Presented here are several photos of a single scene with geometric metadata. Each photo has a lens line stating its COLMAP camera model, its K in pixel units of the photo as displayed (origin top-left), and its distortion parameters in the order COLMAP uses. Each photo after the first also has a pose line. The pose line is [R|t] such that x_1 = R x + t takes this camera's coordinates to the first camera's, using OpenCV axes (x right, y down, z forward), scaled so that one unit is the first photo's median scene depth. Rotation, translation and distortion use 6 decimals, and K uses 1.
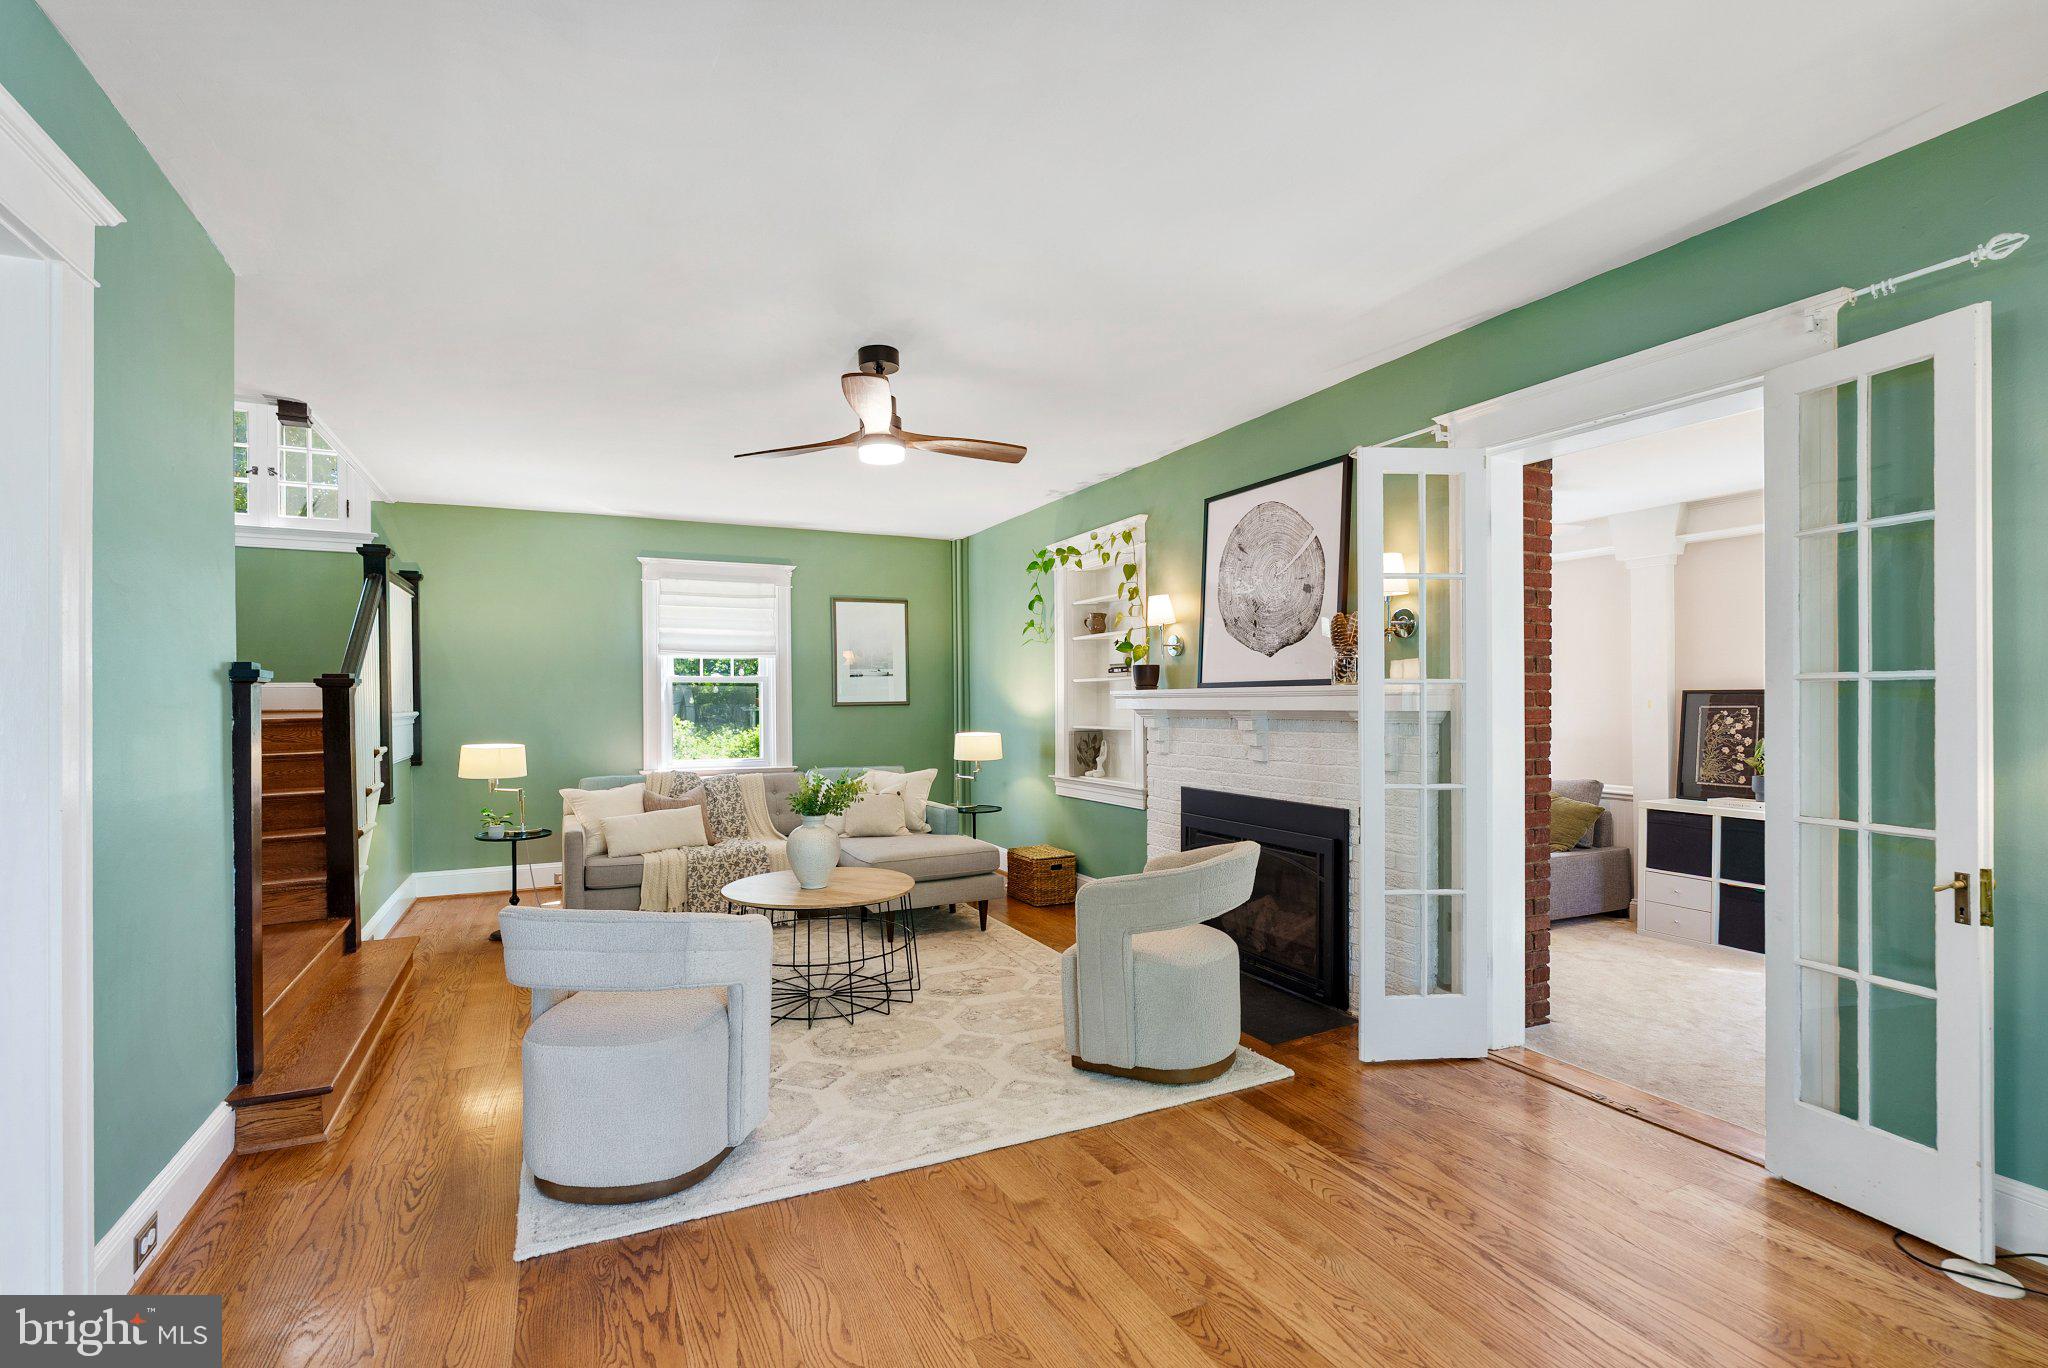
lens RADIAL K [[932.9, 0, 1022.9], [0, 932.9, 704.9], [0, 0, 1]] dist [-0.001668, 0.005496]
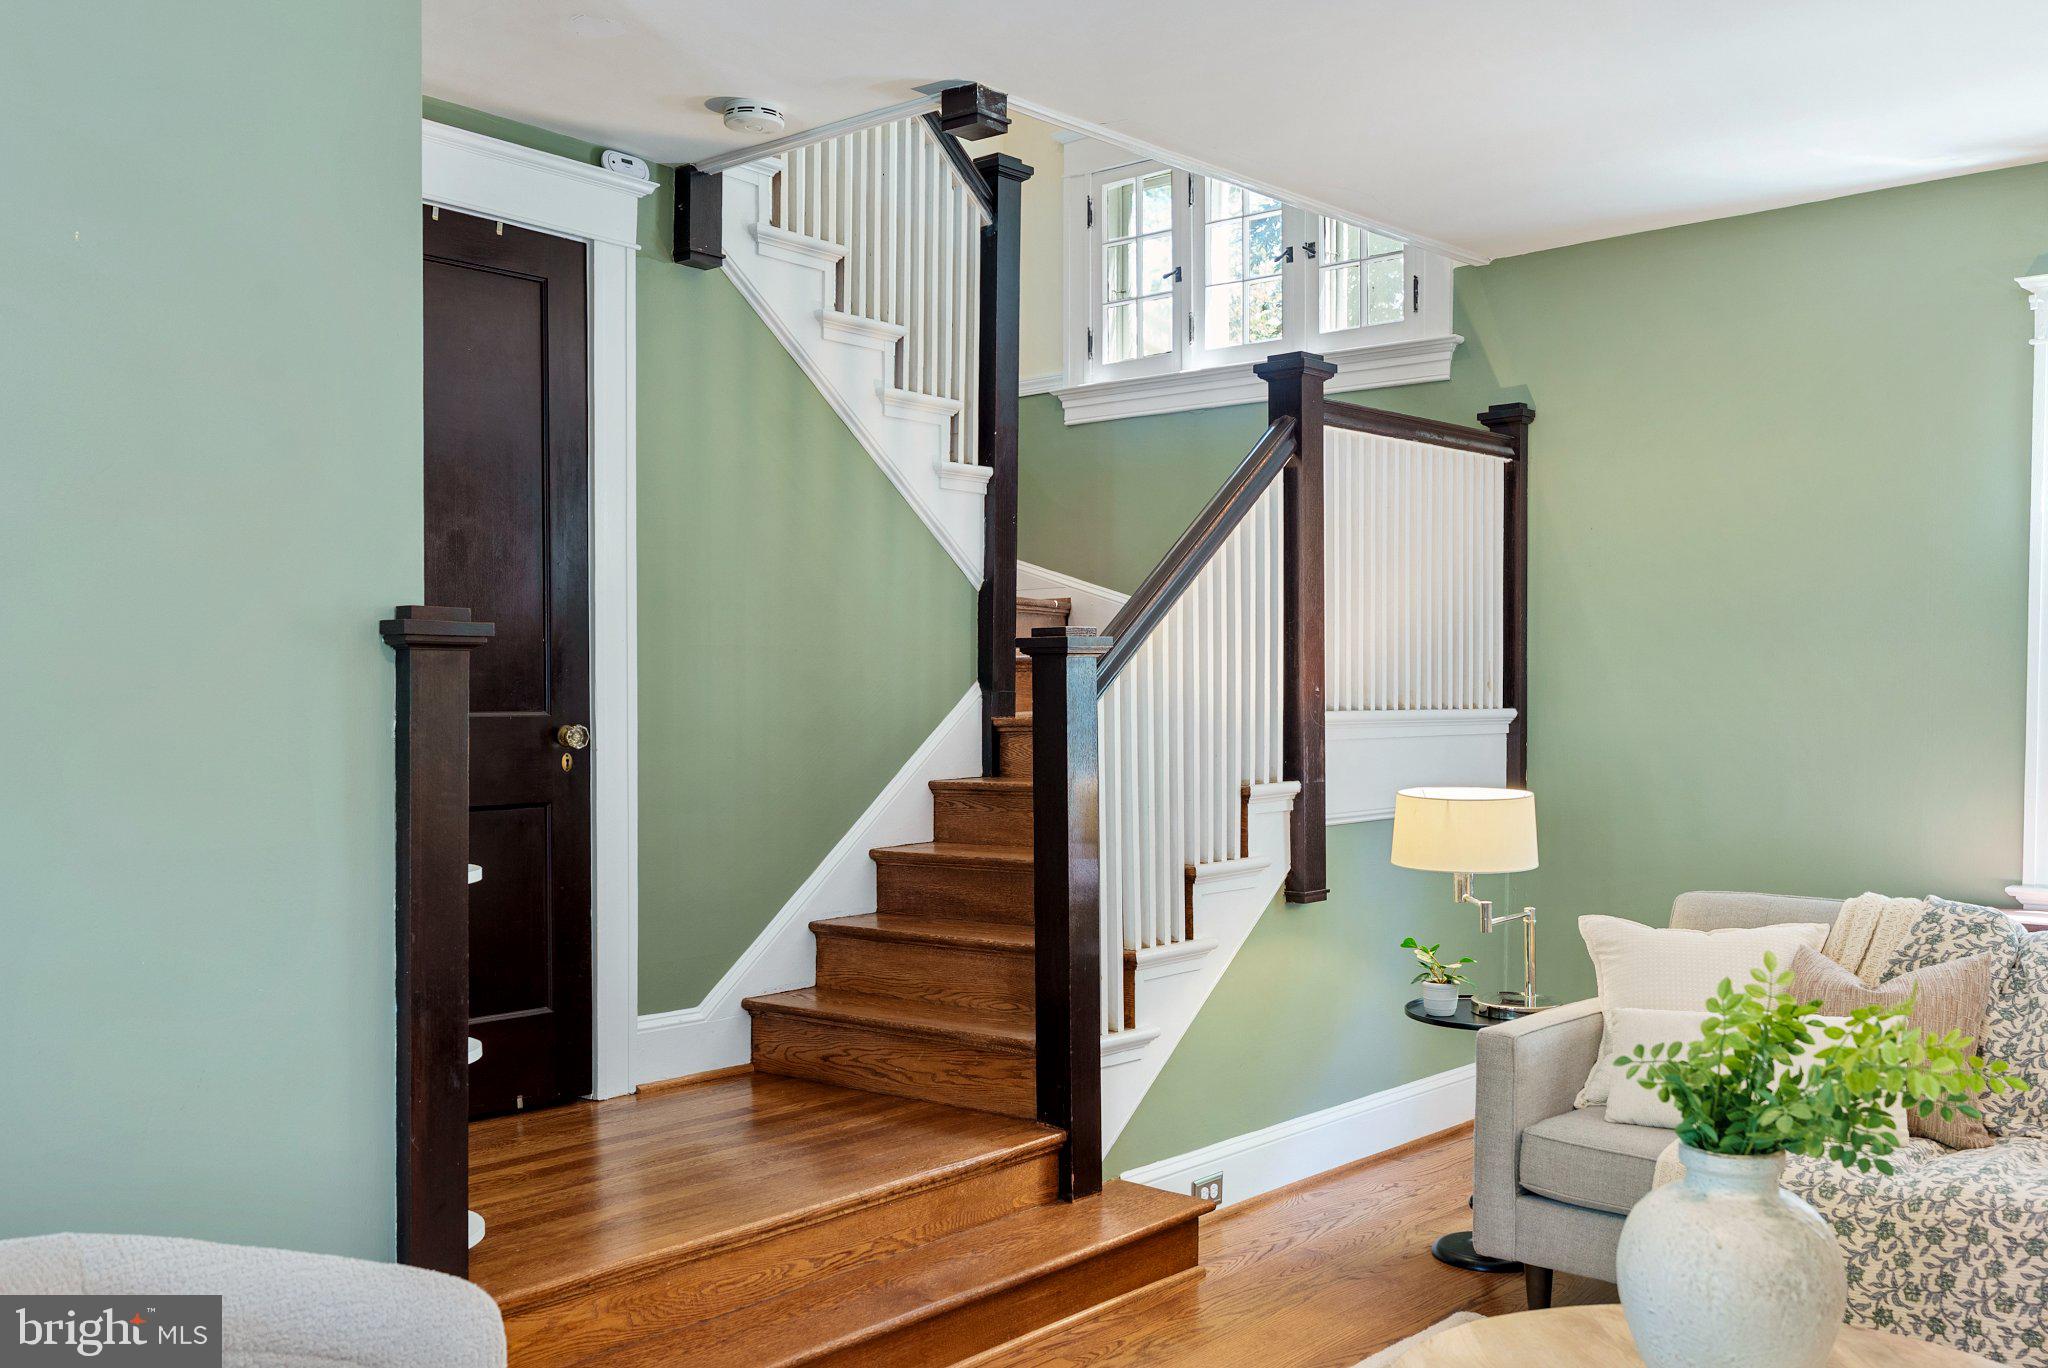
lens RADIAL K [[1840.2, 0, 1023.3], [0, 1840.2, 755.4], [0, 0, 1]] dist [0.006911, 0.003571]
pose [[0.386067, 0.038080, -0.921685, 0.128223], [-0.009464, 0.999259, 0.037321, -0.001808], [0.922422, -0.005685, 0.386141, 0.552812]]
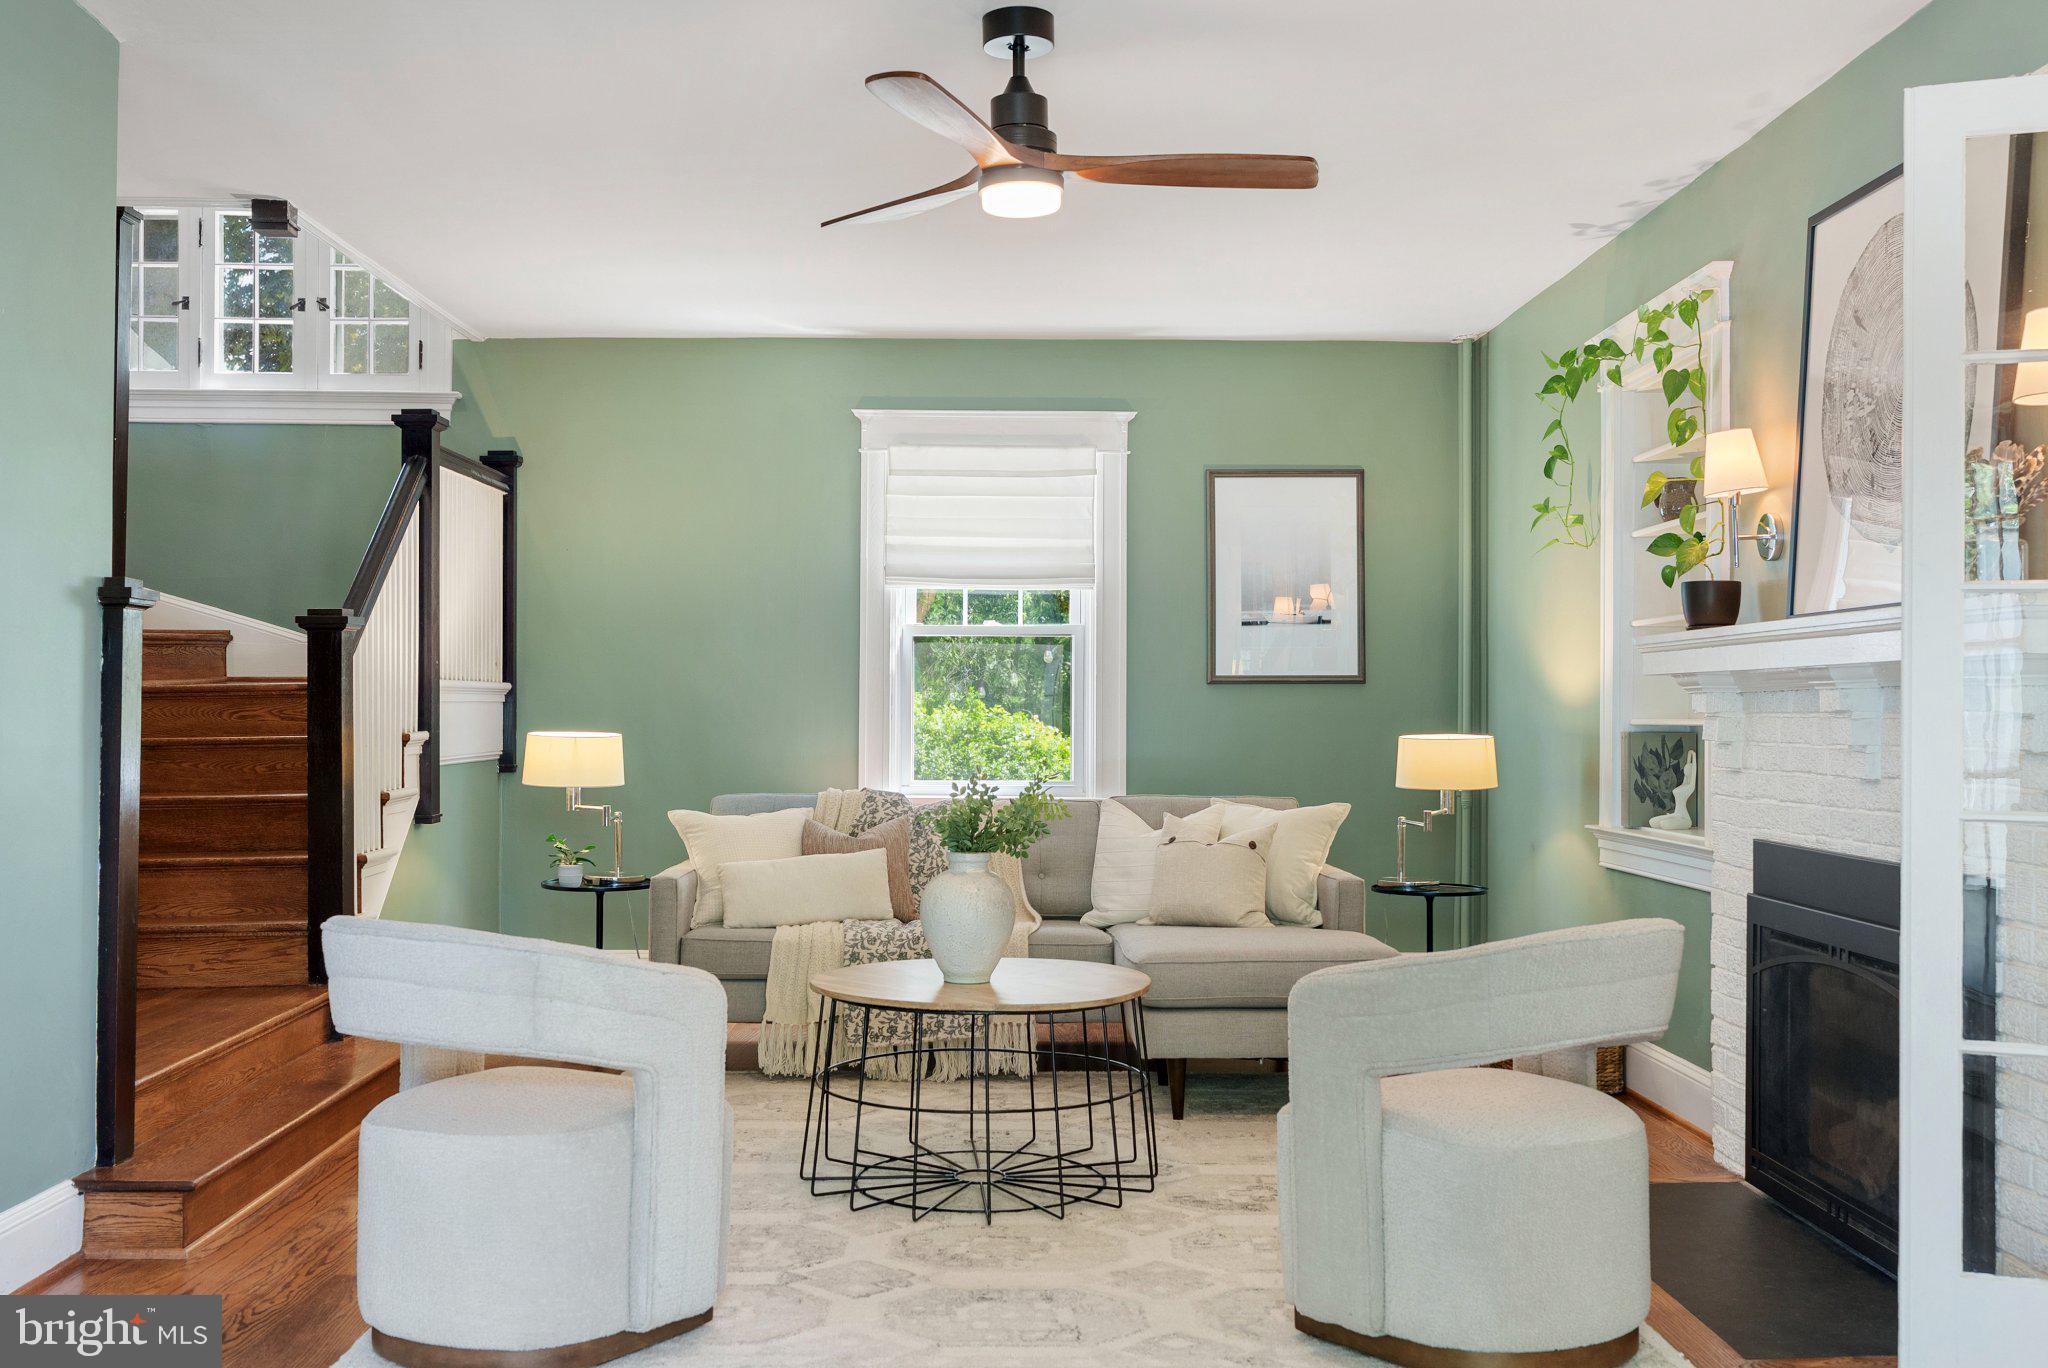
lens RADIAL K [[2031.8, 0, 1024.0], [0, 2031.8, 684.0], [0, 0, 1]] dist [0.030112, -0.001125]
pose [[0.908362, 0.005123, -0.418153, 0.269902], [-0.011936, 0.999835, -0.013678, 0.029070], [0.418014, 0.017416, 0.908273, -0.079074]]
